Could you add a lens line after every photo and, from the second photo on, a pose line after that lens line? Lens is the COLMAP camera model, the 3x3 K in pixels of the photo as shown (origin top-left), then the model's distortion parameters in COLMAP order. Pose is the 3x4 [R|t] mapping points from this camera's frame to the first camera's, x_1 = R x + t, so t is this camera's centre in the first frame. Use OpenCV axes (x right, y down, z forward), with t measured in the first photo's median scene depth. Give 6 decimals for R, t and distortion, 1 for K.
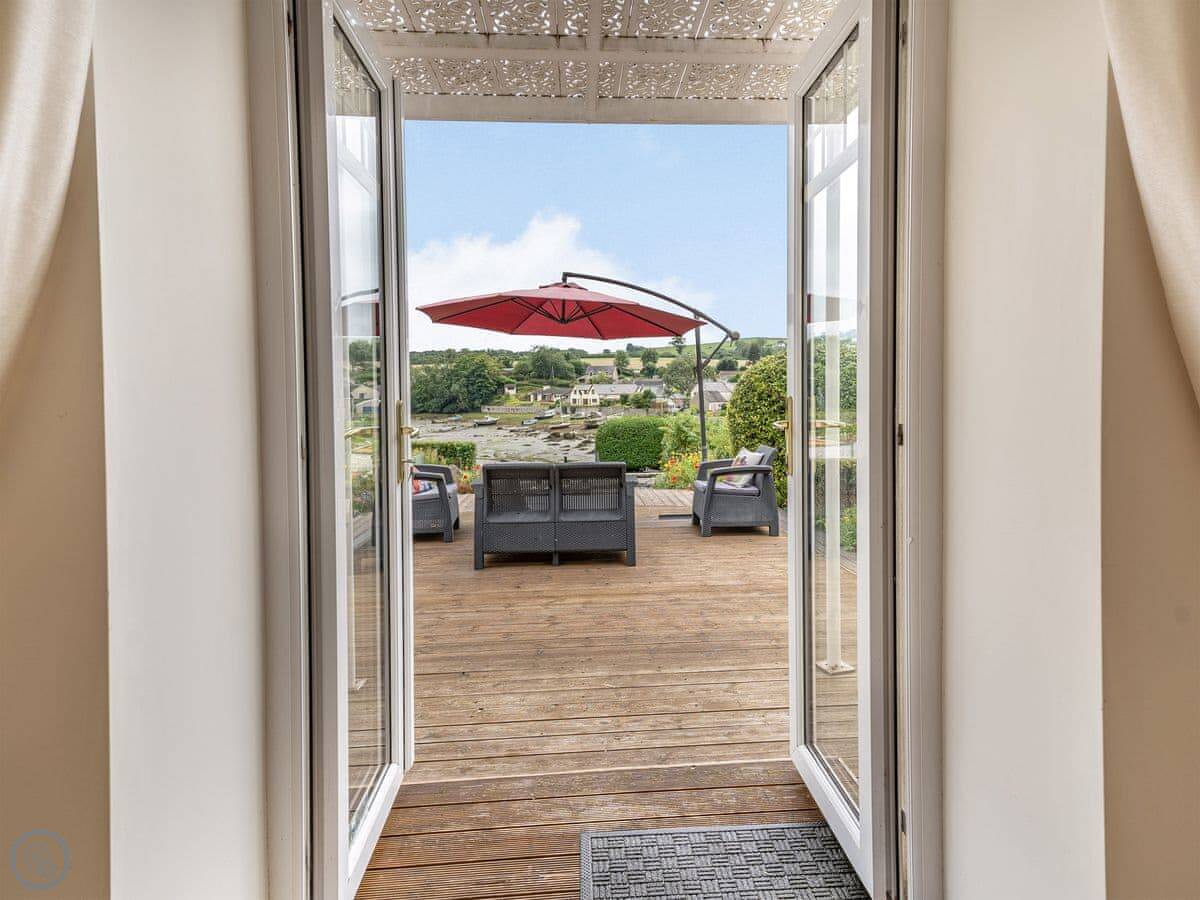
lens RADIAL K [[674.5, 0, 600.0], [0, 674.5, 450.0], [0, 0, 1]] dist [-0.074484, 0.024718]
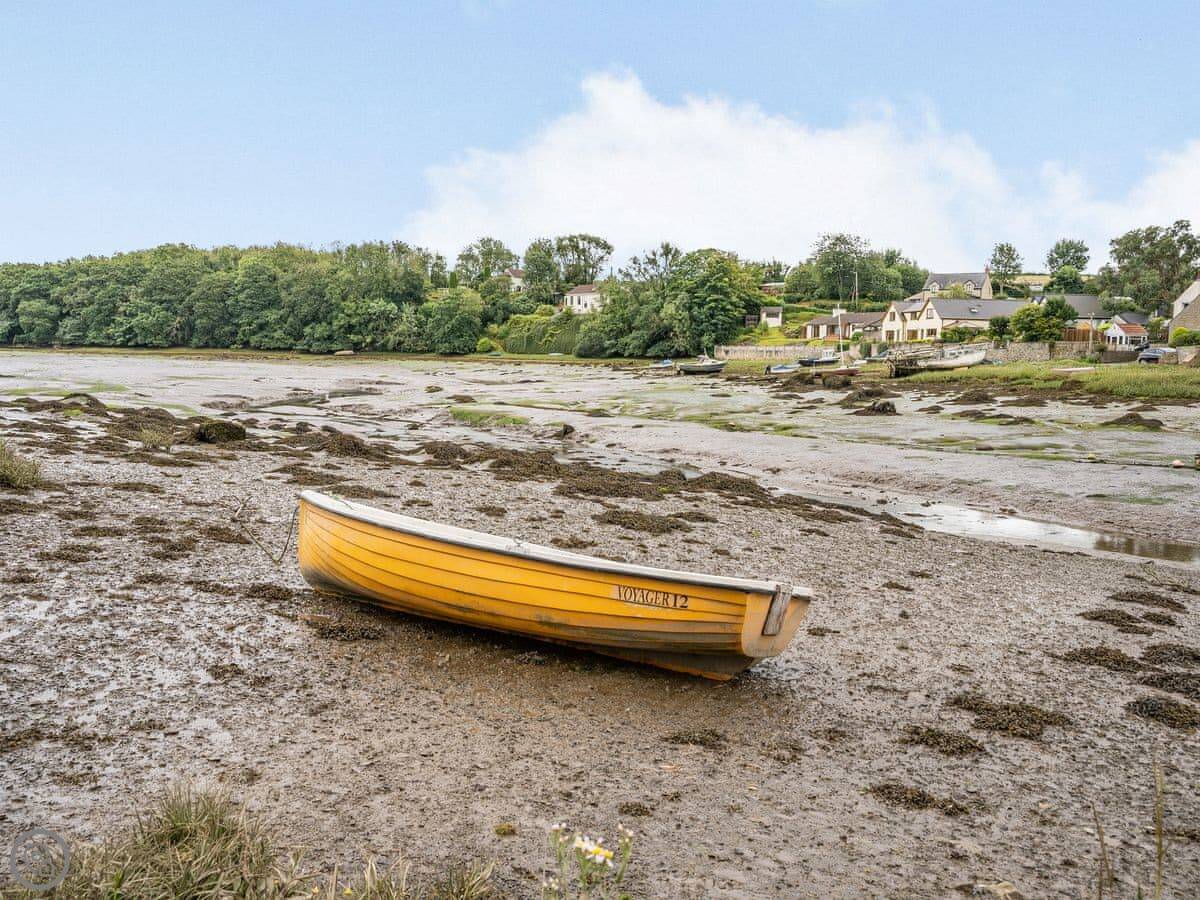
lens RADIAL K [[1098.0, 0, 600.0], [0, 1098.0, 450.0], [0, 0, 1]] dist [0.082572, 0.008780]
pose [[0.949154, 0.064431, -0.308148, 0.013900], [-0.062278, 0.997917, 0.016828, 0.009250], [0.308590, 0.003219, 0.951190, 0.167054]]
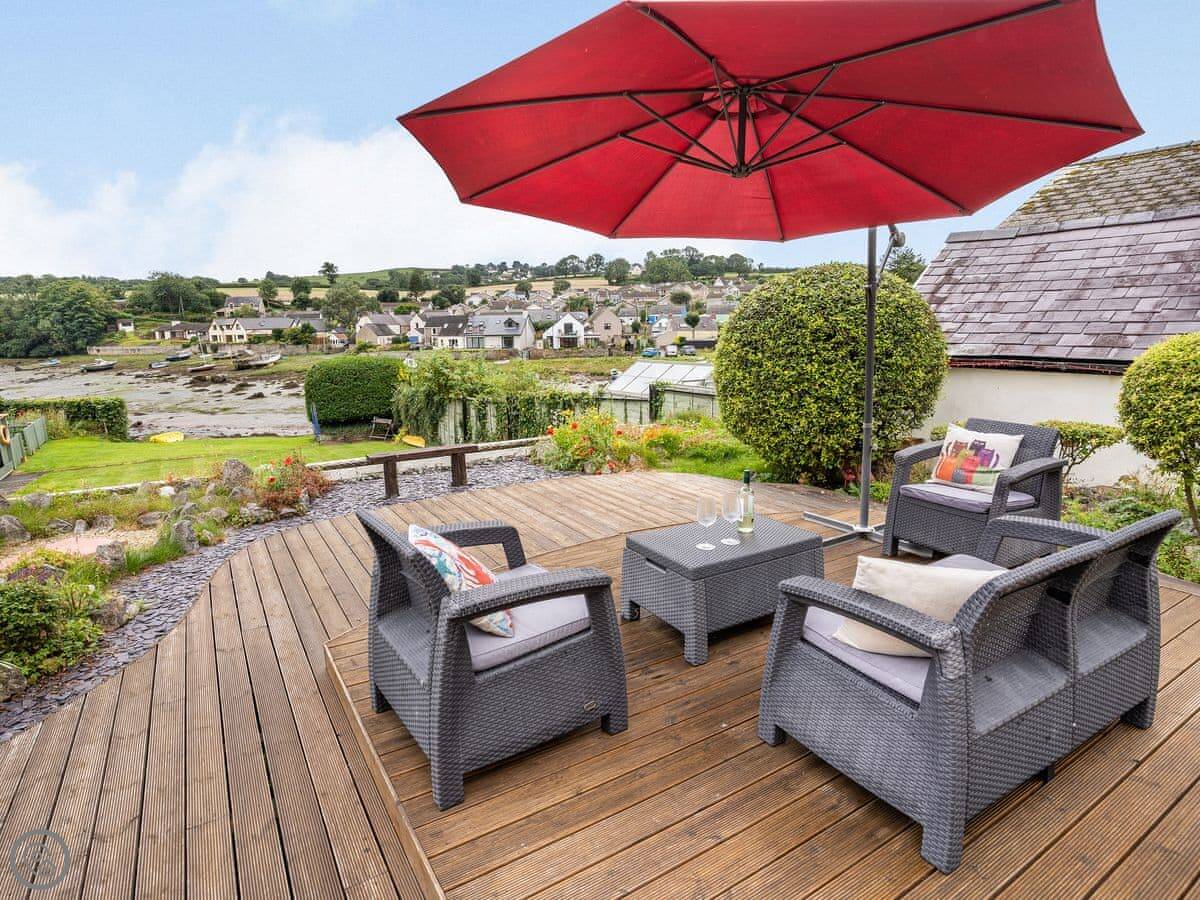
lens RADIAL K [[674.5, 0, 600.0], [0, 674.5, 450.0], [0, 0, 1]] dist [-0.074484, 0.024718]
pose [[0.880421, -0.090561, 0.465465, -0.008375], [0.043781, 0.992926, 0.110372, -0.001406], [-0.472168, -0.076796, 0.878157, 0.013912]]
